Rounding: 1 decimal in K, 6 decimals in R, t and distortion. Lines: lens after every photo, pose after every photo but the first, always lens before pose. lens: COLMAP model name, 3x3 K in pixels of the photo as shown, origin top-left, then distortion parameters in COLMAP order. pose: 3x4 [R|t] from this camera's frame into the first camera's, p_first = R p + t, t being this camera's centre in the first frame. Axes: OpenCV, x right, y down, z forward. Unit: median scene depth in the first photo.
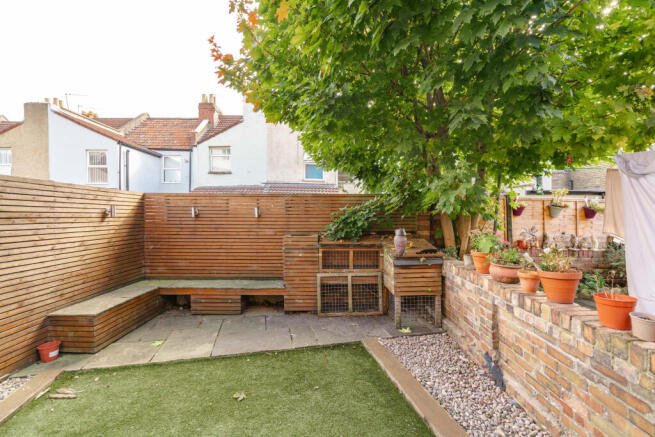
lens RADIAL K [[301.1, 0, 328.6], [0, 301.1, 216.8], [0, 0, 1]] dist [-0.003239, 0.001222]
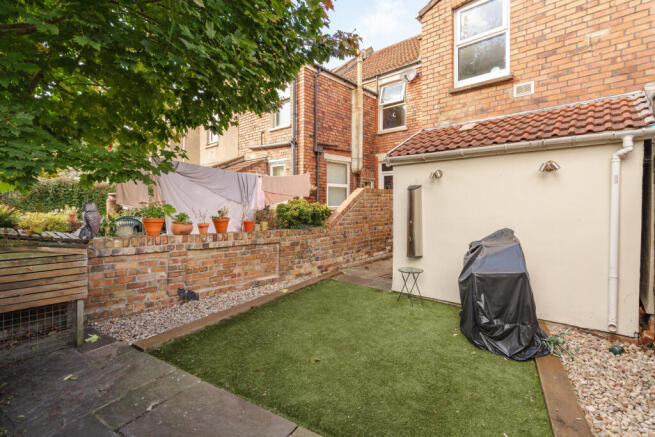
lens RADIAL K [[301.1, 0, 327.9], [0, 301.1, 215.3], [0, 0, 1]] dist [-0.003239, 0.001222]
pose [[-0.750745, -0.011955, 0.660484, -1.124463], [0.007112, 0.999632, 0.026177, 0.099628], [-0.660554, 0.024350, -0.750384, 1.957852]]
